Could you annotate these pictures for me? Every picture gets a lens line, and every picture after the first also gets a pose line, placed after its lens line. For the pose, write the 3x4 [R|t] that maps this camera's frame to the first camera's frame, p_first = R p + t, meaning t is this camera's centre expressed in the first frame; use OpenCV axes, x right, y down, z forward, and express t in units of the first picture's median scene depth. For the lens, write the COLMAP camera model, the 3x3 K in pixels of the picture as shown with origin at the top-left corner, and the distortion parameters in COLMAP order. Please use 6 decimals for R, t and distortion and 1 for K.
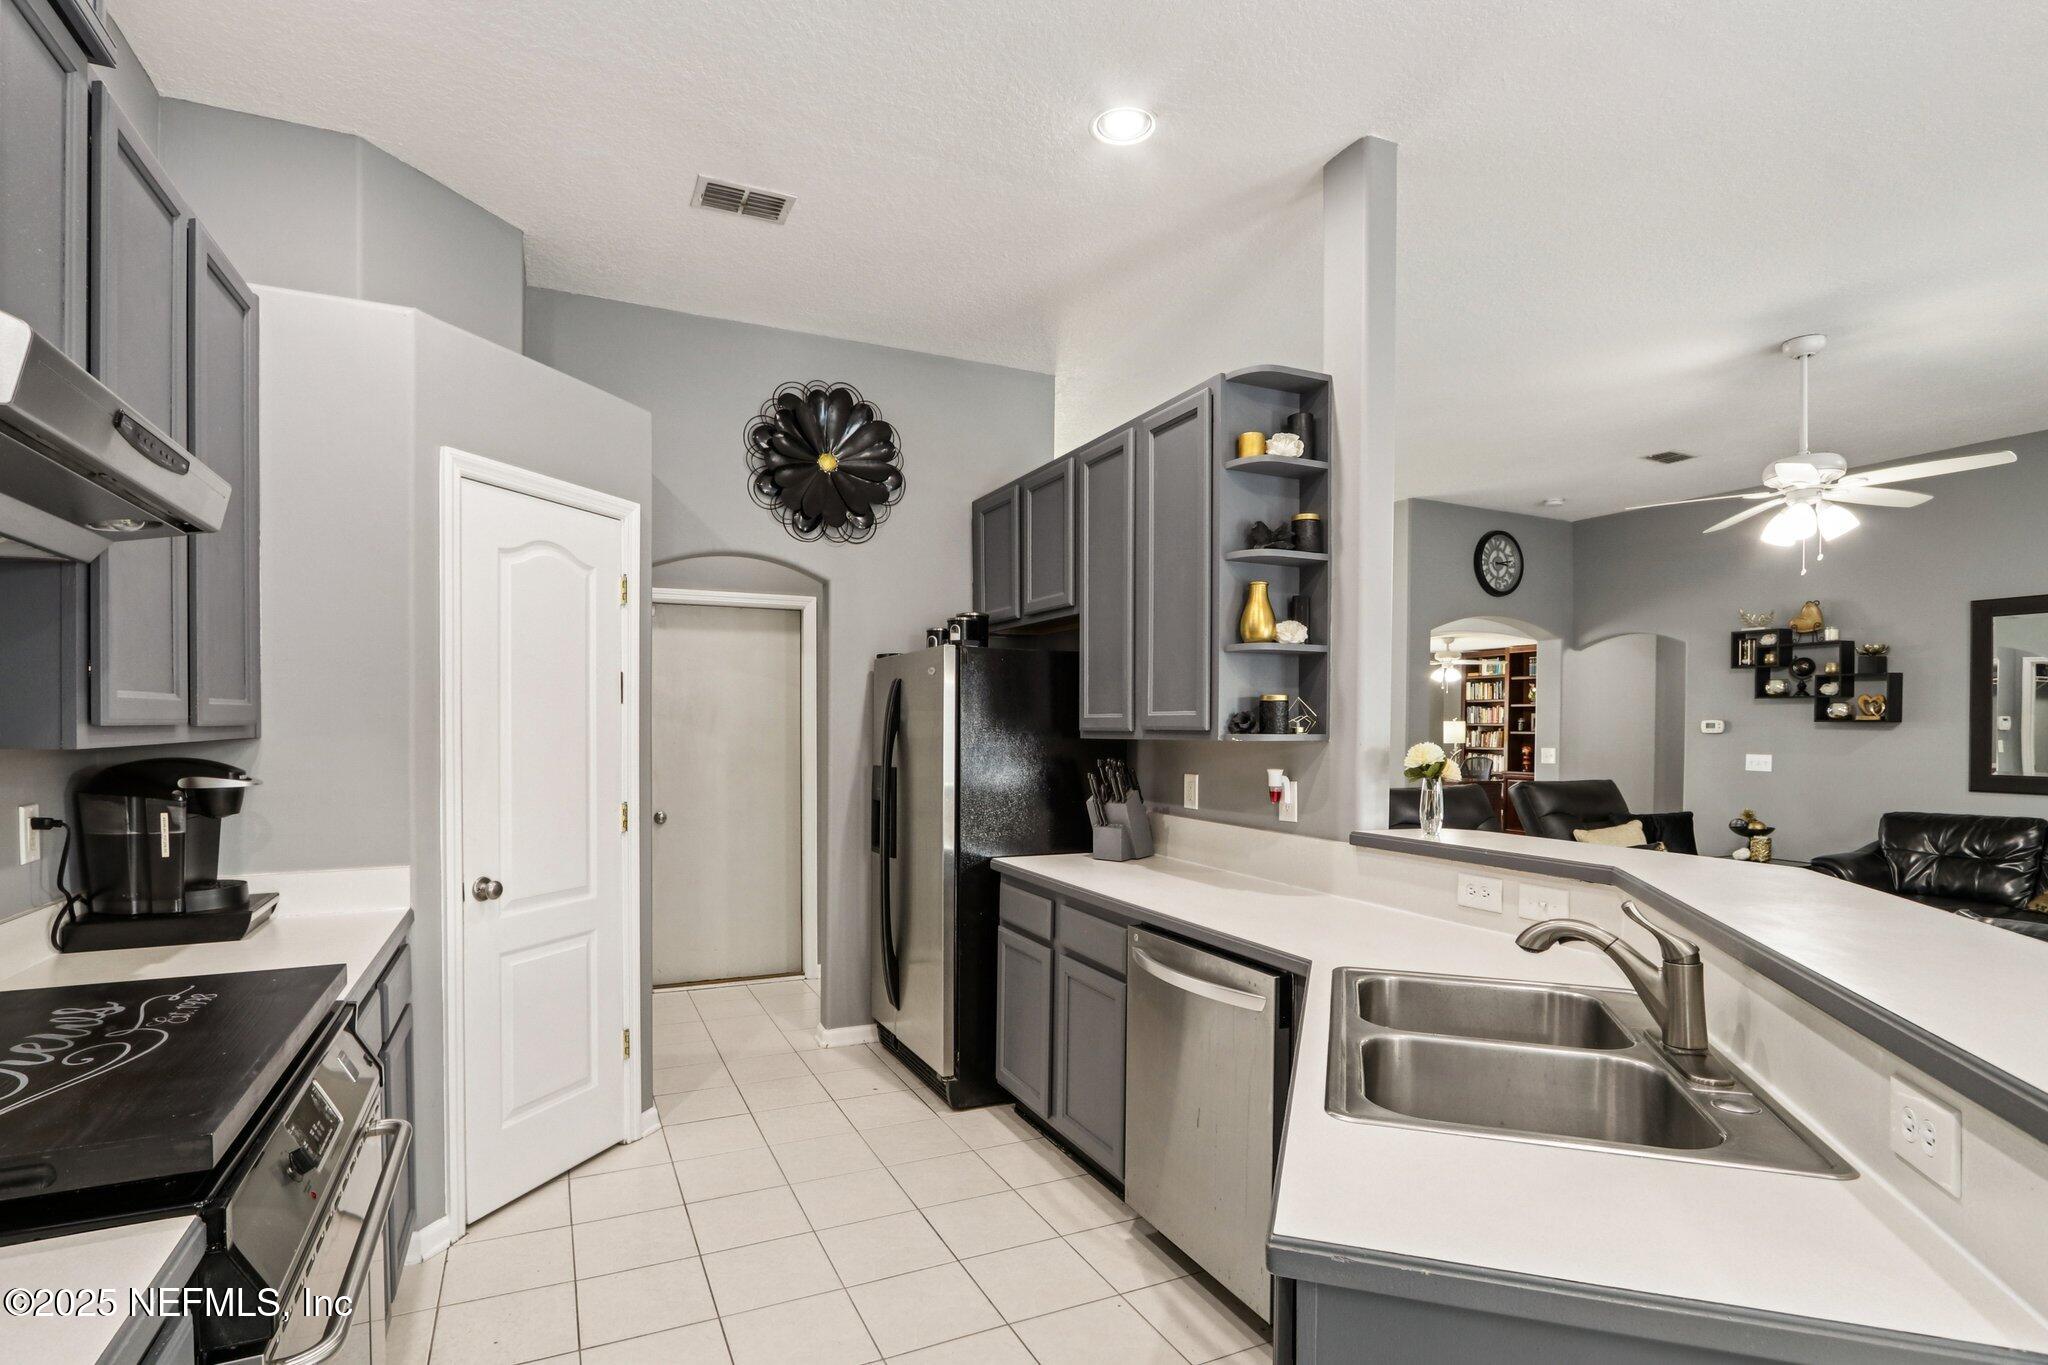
lens RADIAL K [[1002.2, 0, 992.0], [0, 1002.2, 743.2], [0, 0, 1]] dist [-0.005908, 0.000084]
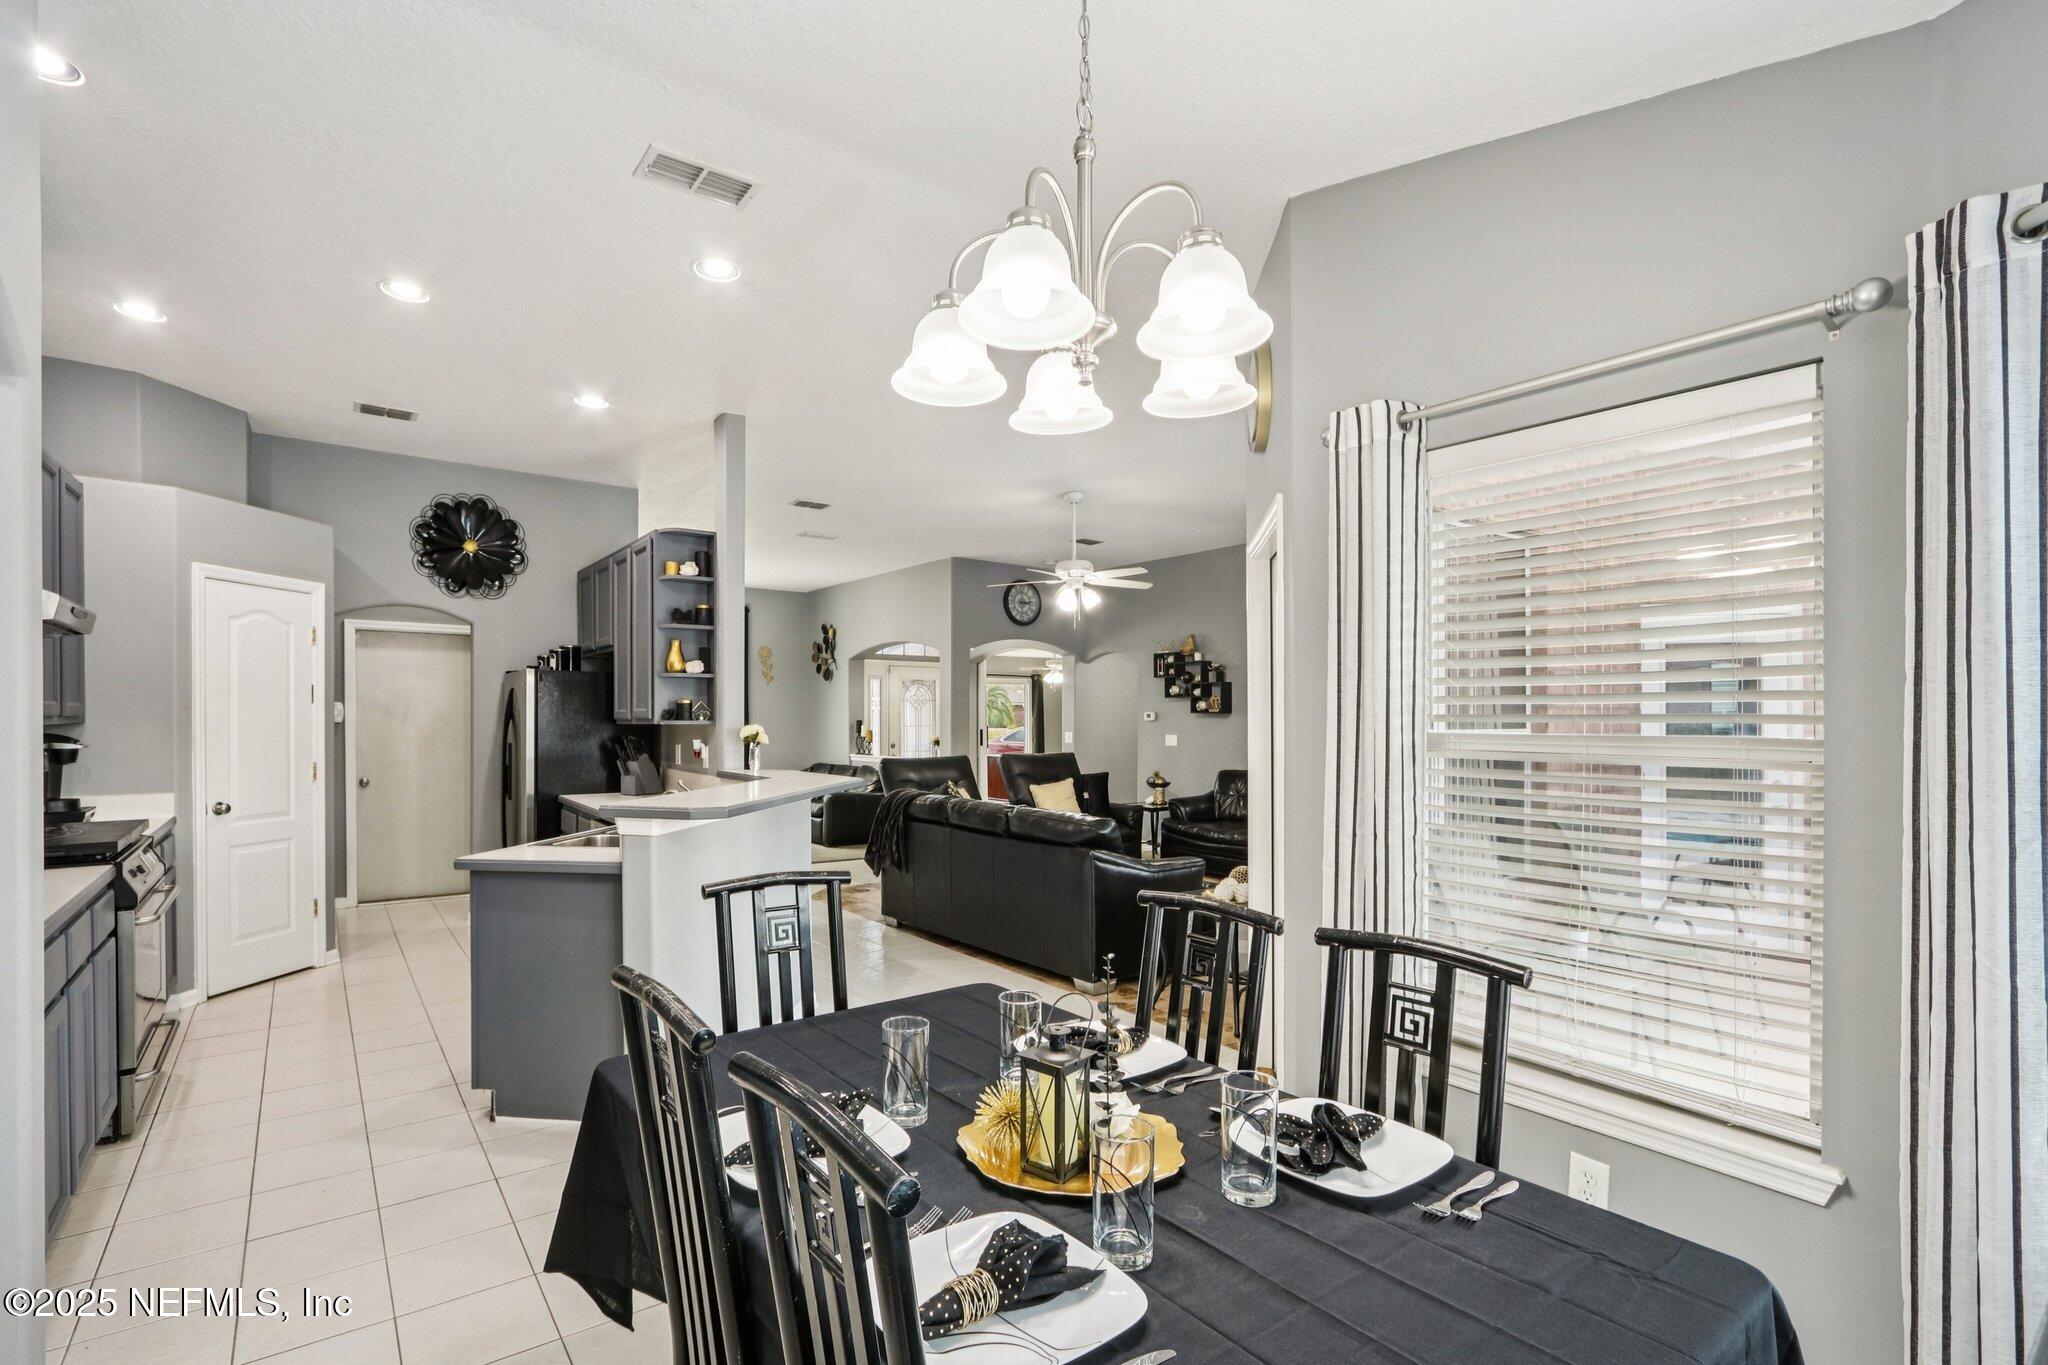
lens RADIAL K [[964.1, 0, 977.1], [0, 964.1, 725.6], [0, 0, 1]] dist [-0.017515, -0.000325]
pose [[0.981461, -0.004513, 0.191610, 0.376326], [0.006378, 0.999938, -0.009118, 0.016275], [-0.191557, 0.010171, 0.981429, -0.707930]]
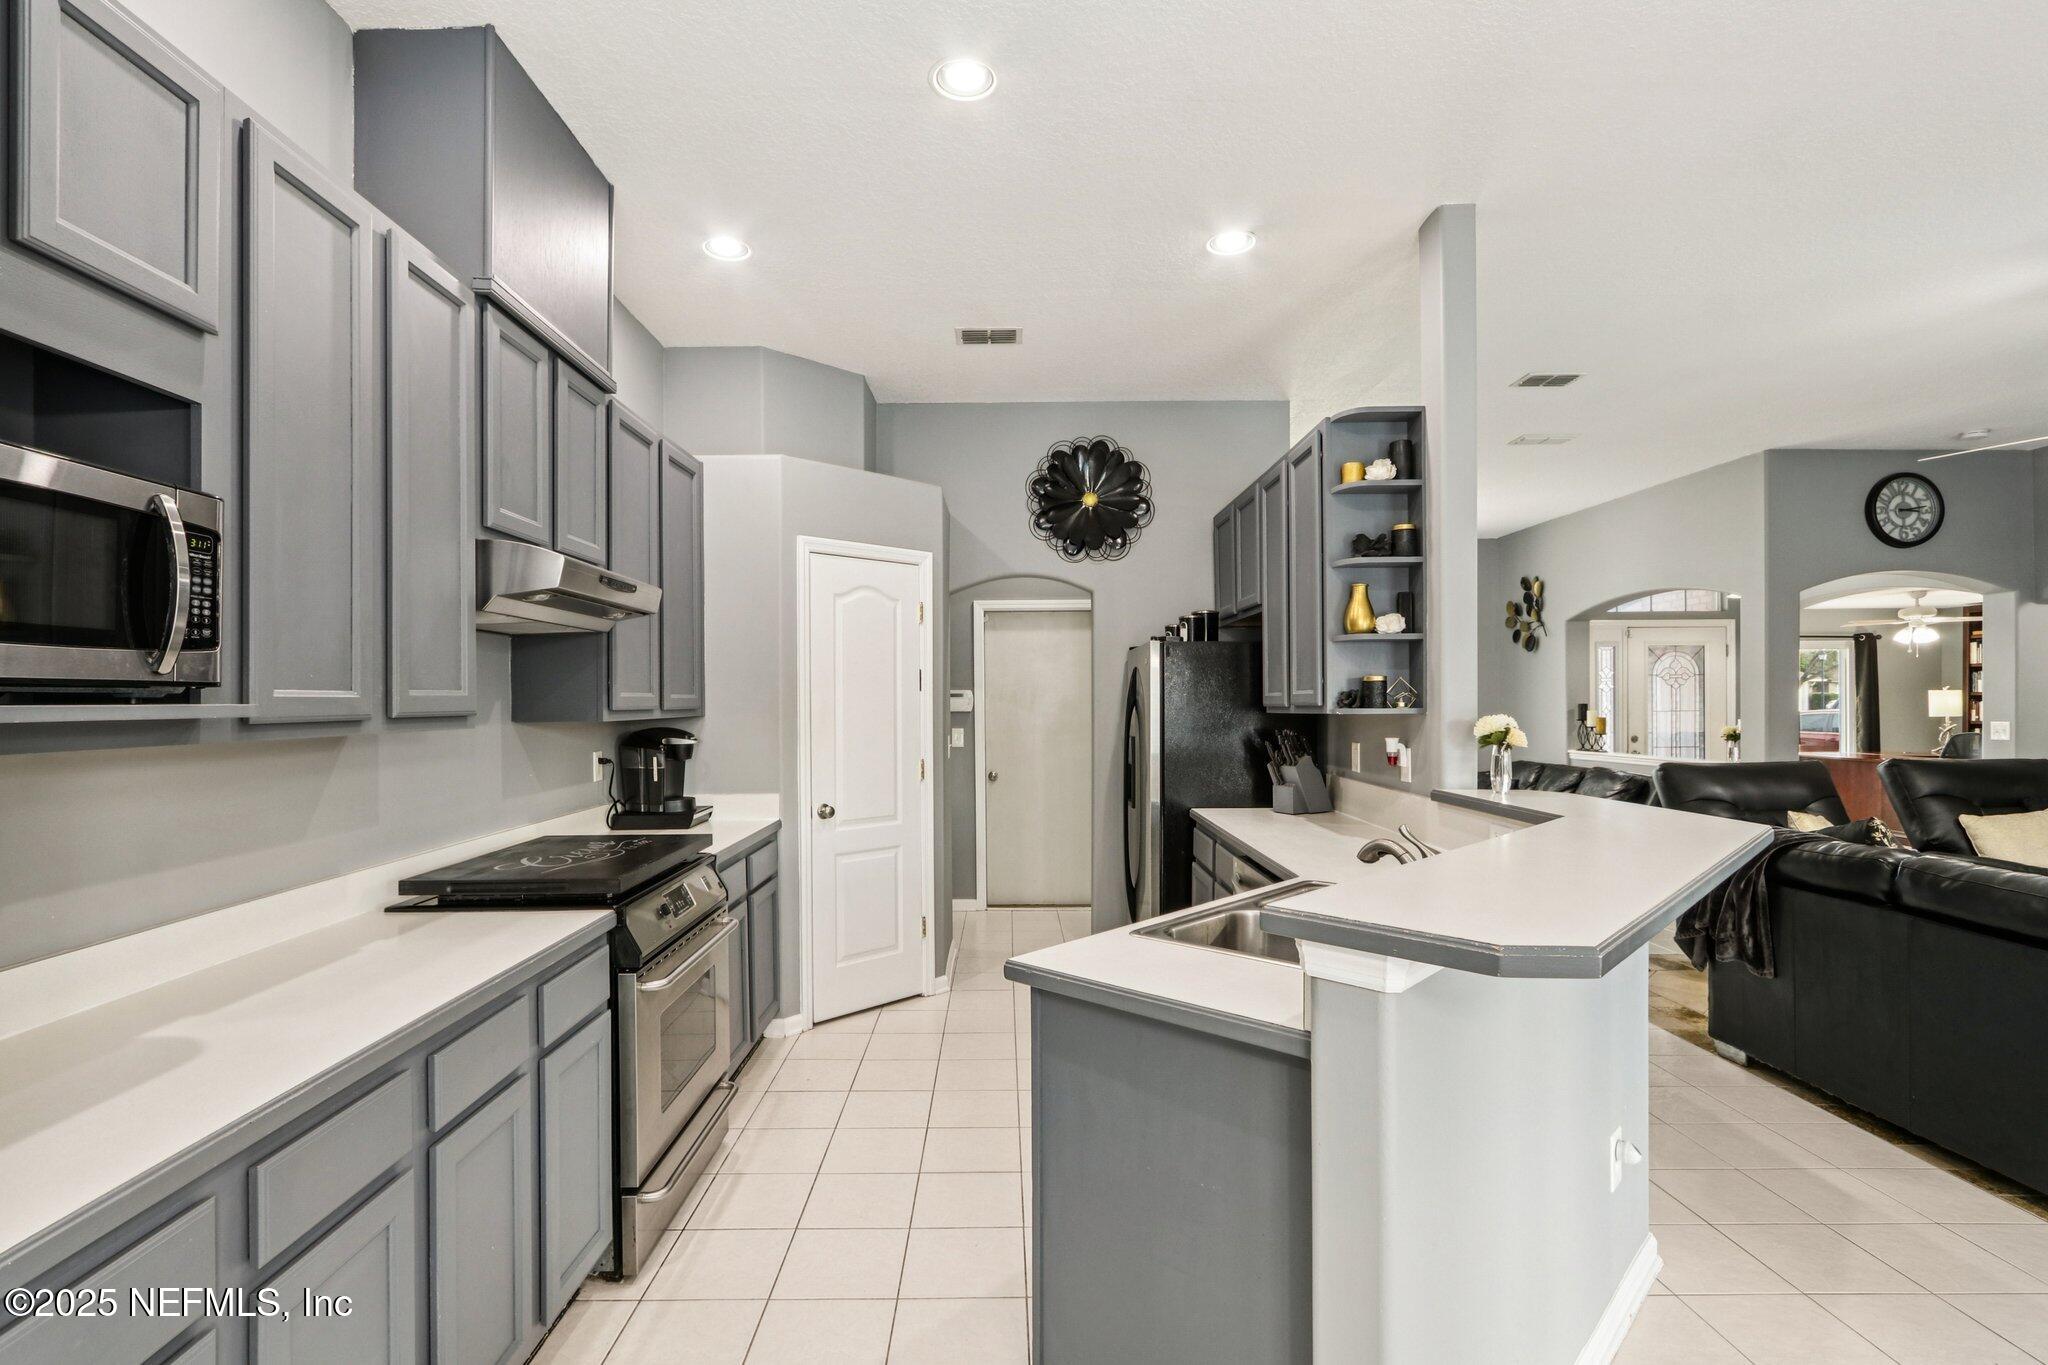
lens RADIAL K [[962.2, 0, 979.1], [0, 962.2, 711.3], [0, 0, 1]] dist [-0.010233, 0.000012]
pose [[0.904223, -0.008229, -0.426981, 0.273013], [0.003907, 0.999932, -0.010997, 0.004381], [0.427043, 0.008275, 0.904194, -0.202058]]
